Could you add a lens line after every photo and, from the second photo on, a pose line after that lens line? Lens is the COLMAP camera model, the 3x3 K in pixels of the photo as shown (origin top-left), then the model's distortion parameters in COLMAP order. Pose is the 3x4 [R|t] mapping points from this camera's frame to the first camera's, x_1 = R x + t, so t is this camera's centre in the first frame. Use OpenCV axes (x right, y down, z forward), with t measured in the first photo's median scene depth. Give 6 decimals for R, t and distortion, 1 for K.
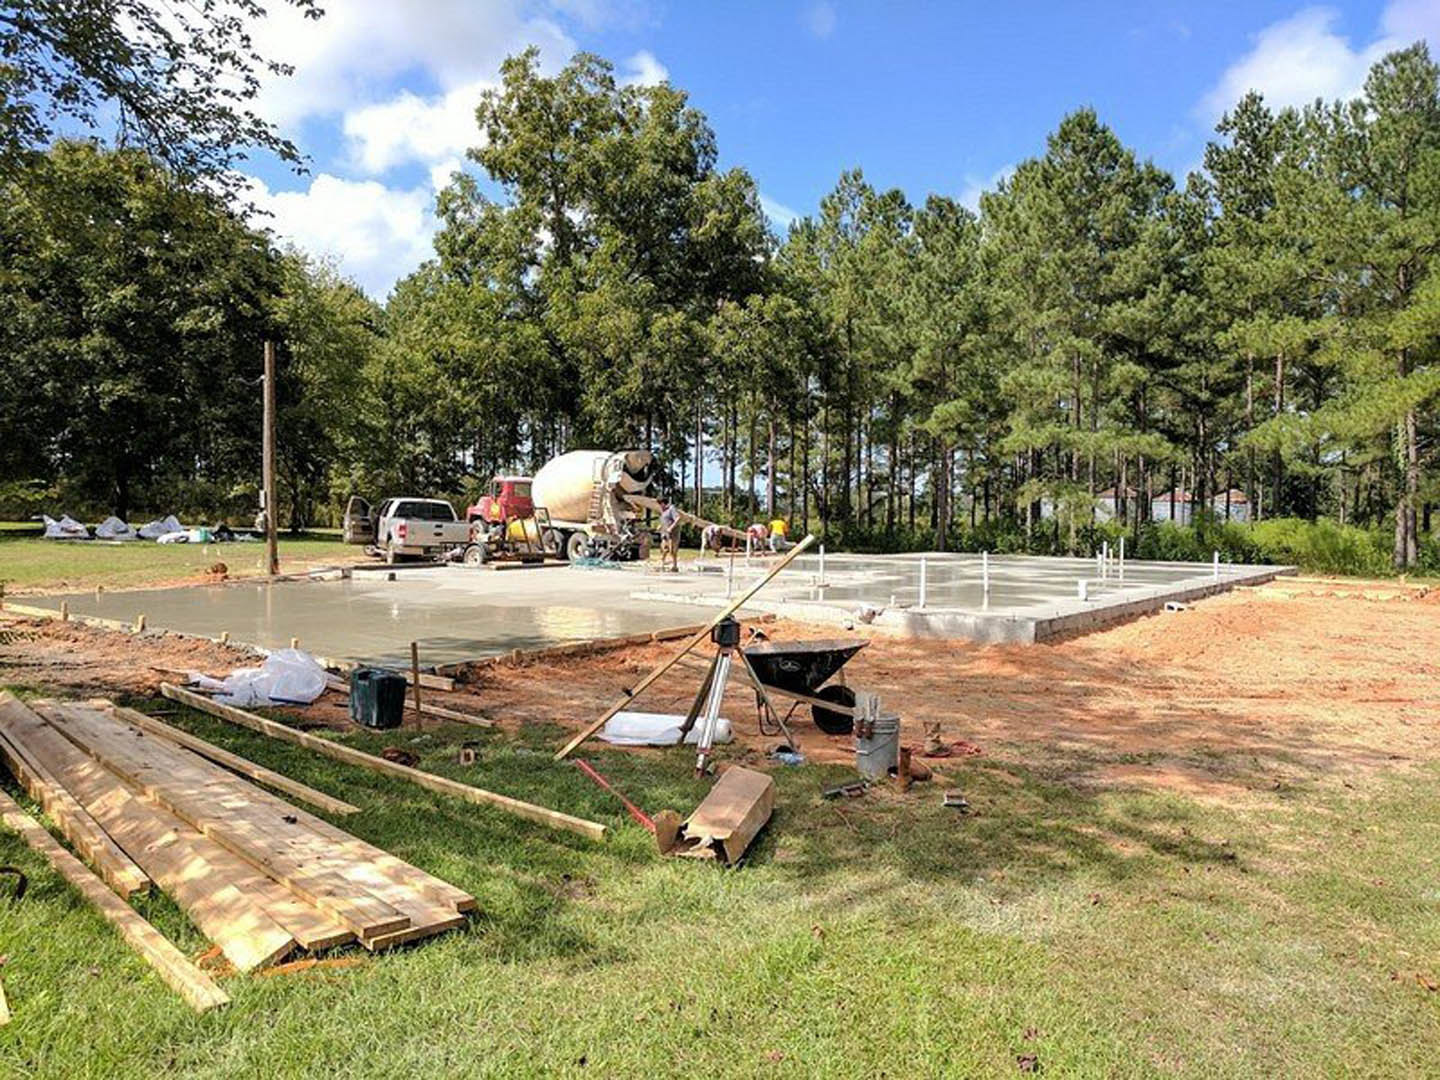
lens RADIAL K [[1081.0, 0, 724.3], [0, 1081.0, 535.7], [0, 0, 1]] dist [-0.001440, 0.020919]
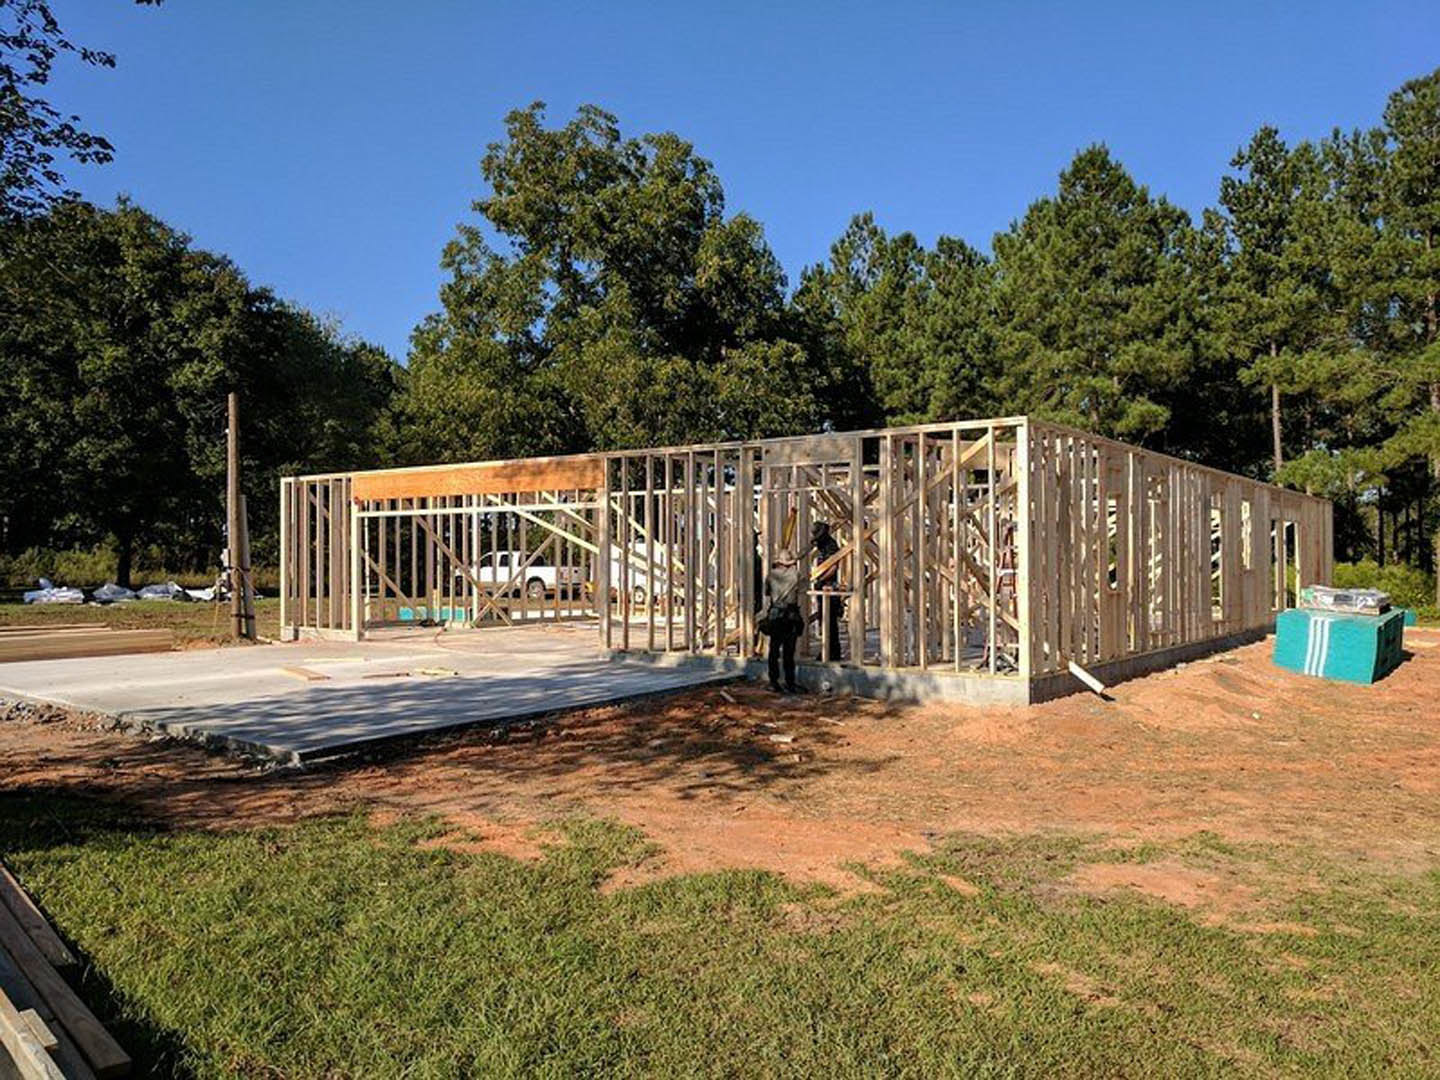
lens RADIAL K [[1081.0, 0, 725.6], [0, 1081.0, 539.0], [0, 0, 1]] dist [-0.001440, 0.020919]
pose [[0.999536, -0.017231, -0.025112, 0.015212], [0.016121, 0.998912, -0.043760, -0.000574], [0.025839, 0.043335, 0.998726, 0.023826]]
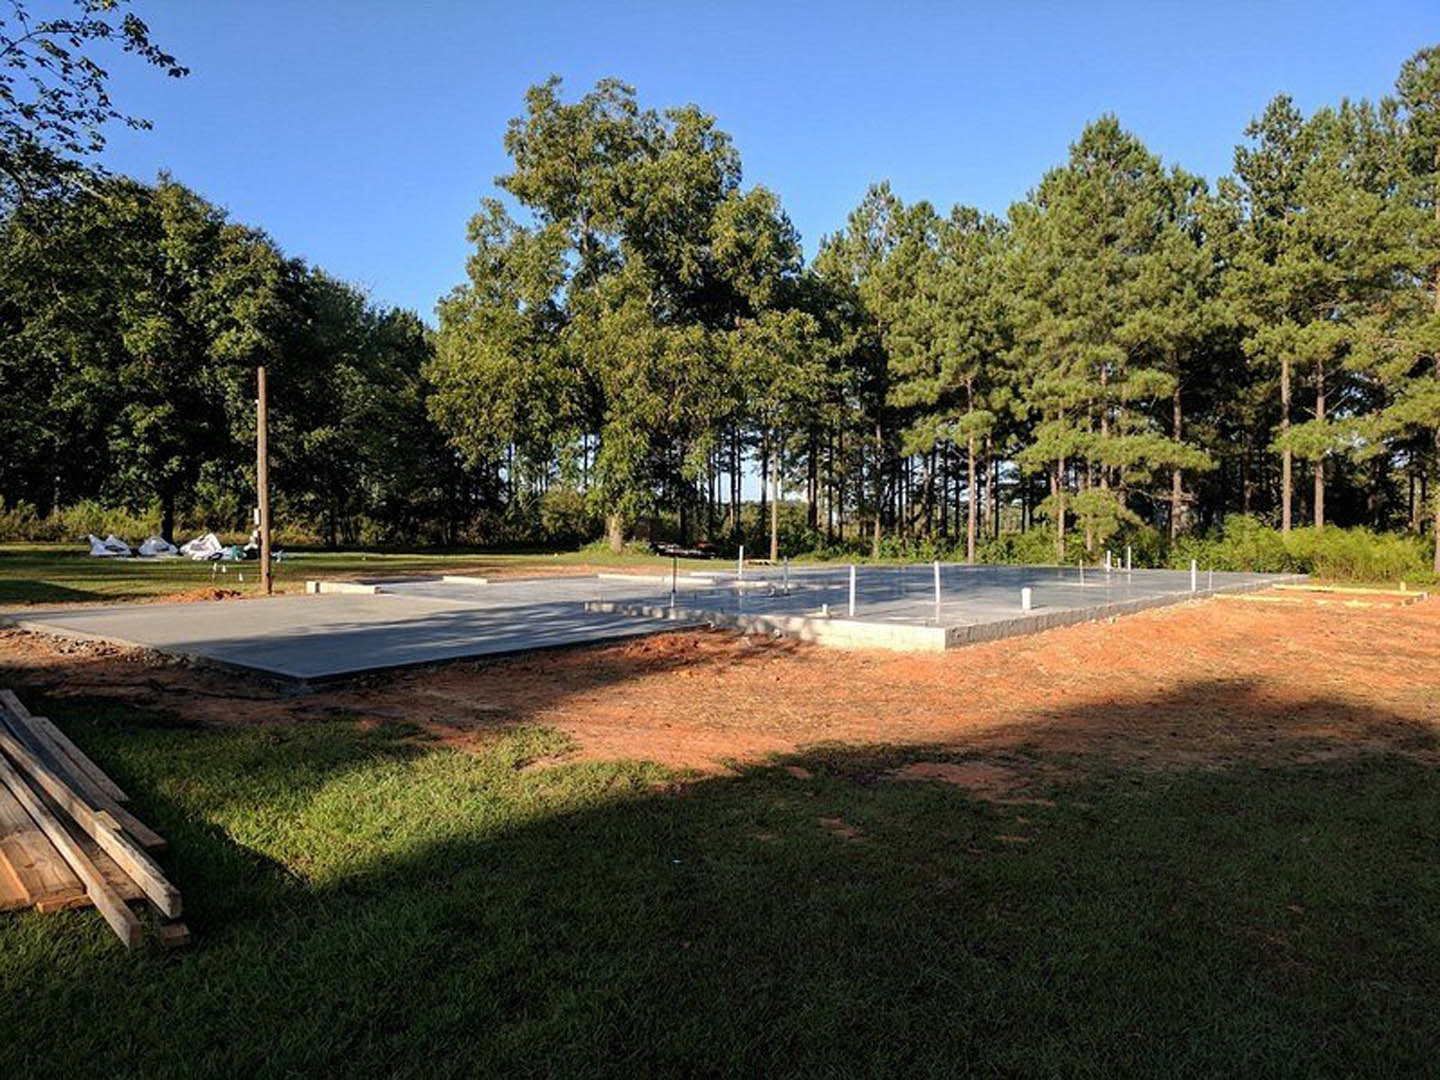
lens RADIAL K [[1081.0, 0, 723.5], [0, 1081.0, 532.8], [0, 0, 1]] dist [-0.001440, 0.020919]
pose [[0.998181, -0.010131, -0.059433, 0.034963], [0.009184, 0.999827, -0.016185, 0.000933], [0.059586, 0.015609, 0.998101, -0.007762]]
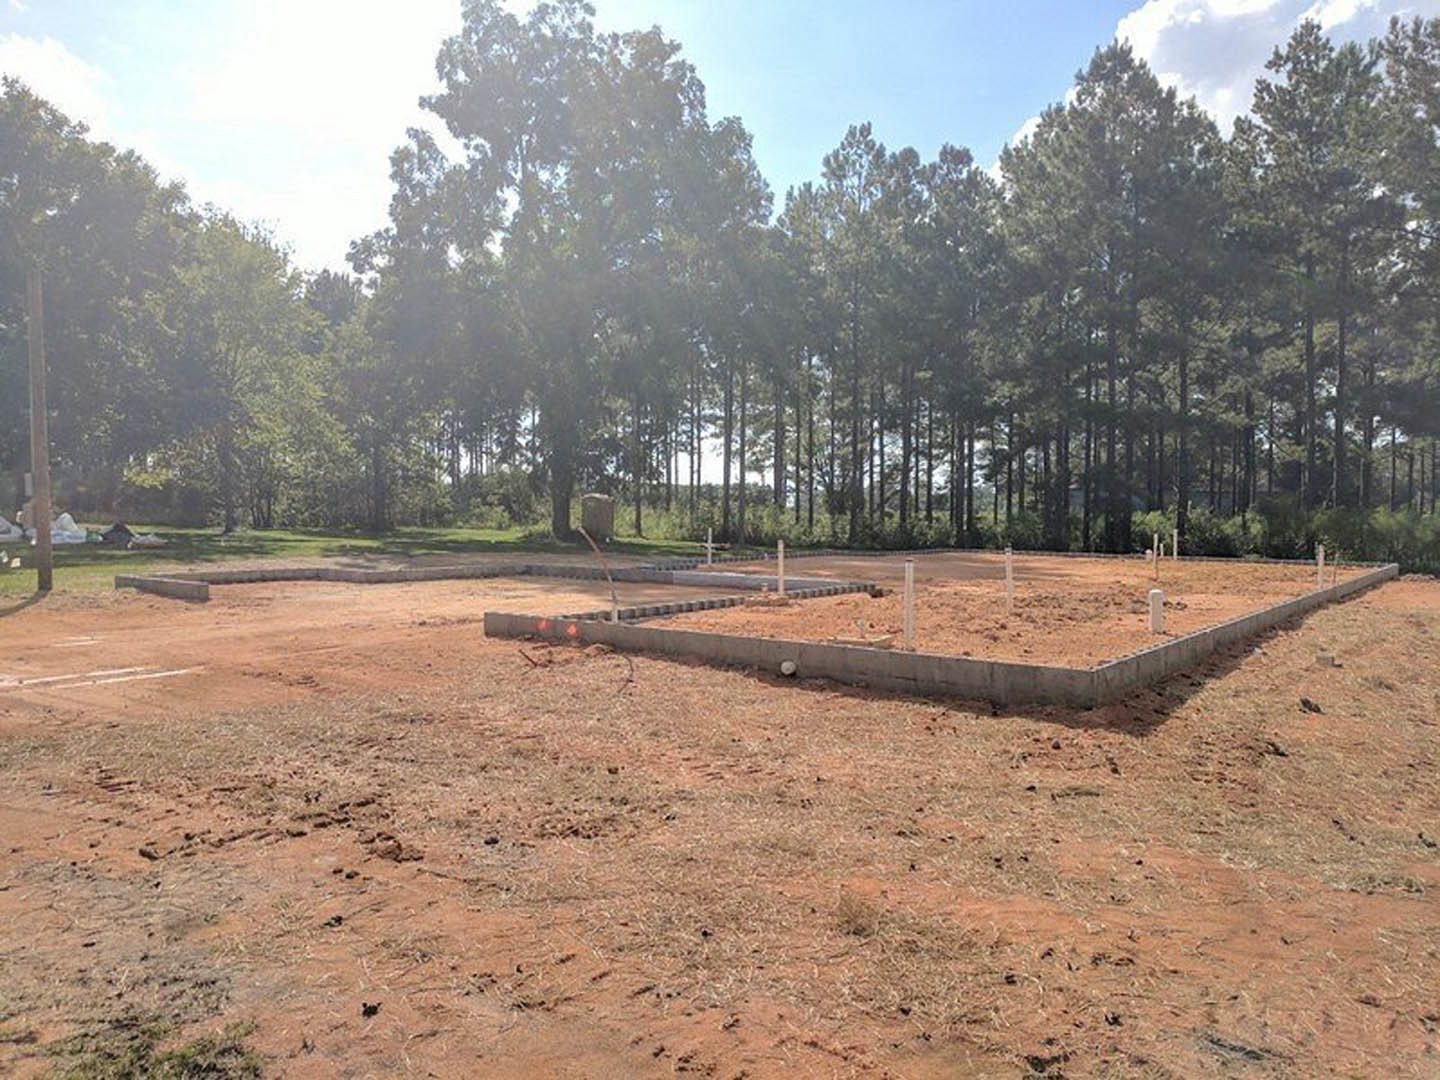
lens RADIAL K [[1081.0, 0, 728.5], [0, 1081.0, 510.3], [0, 0, 1]] dist [-0.001440, 0.020919]
pose [[0.999842, -0.012292, -0.012861, 0.021349], [0.011976, 0.999631, -0.024396, 0.004435], [0.013156, 0.024238, 0.999620, 0.118542]]
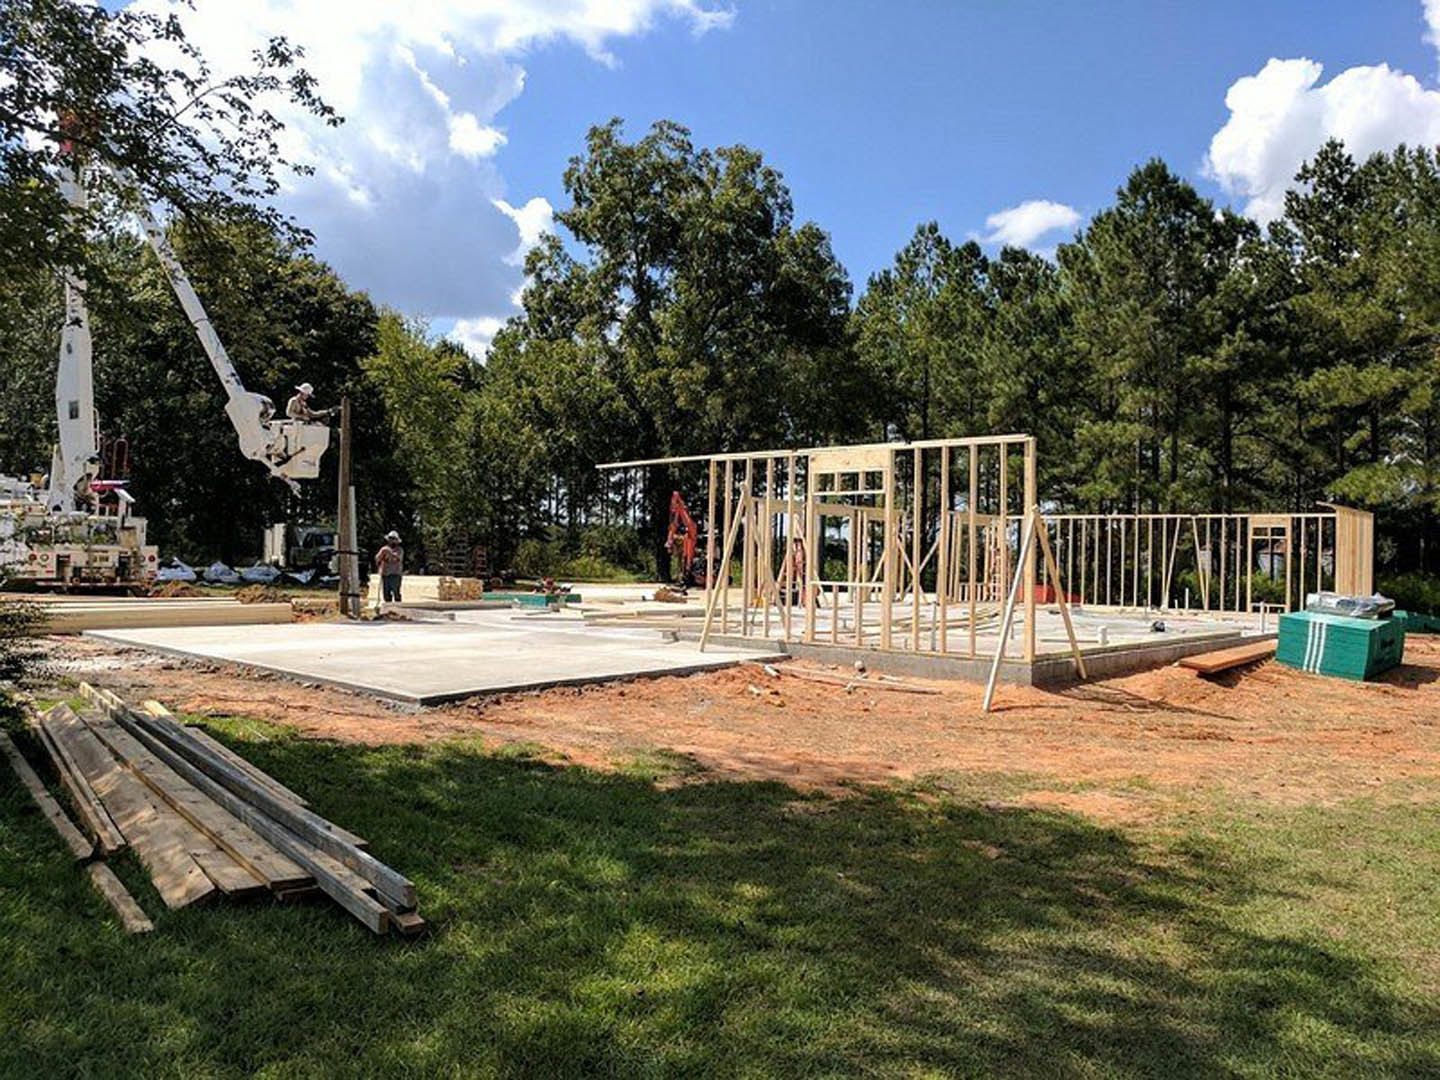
lens RADIAL K [[1081.0, 0, 729.0], [0, 1081.0, 532.5], [0, 0, 1]] dist [-0.001440, 0.020919]
pose [[0.996488, 0.004521, -0.083610, 0.021221], [-0.008564, 0.998808, -0.048061, 0.001648], [0.083293, 0.048608, 0.995339, -0.014952]]
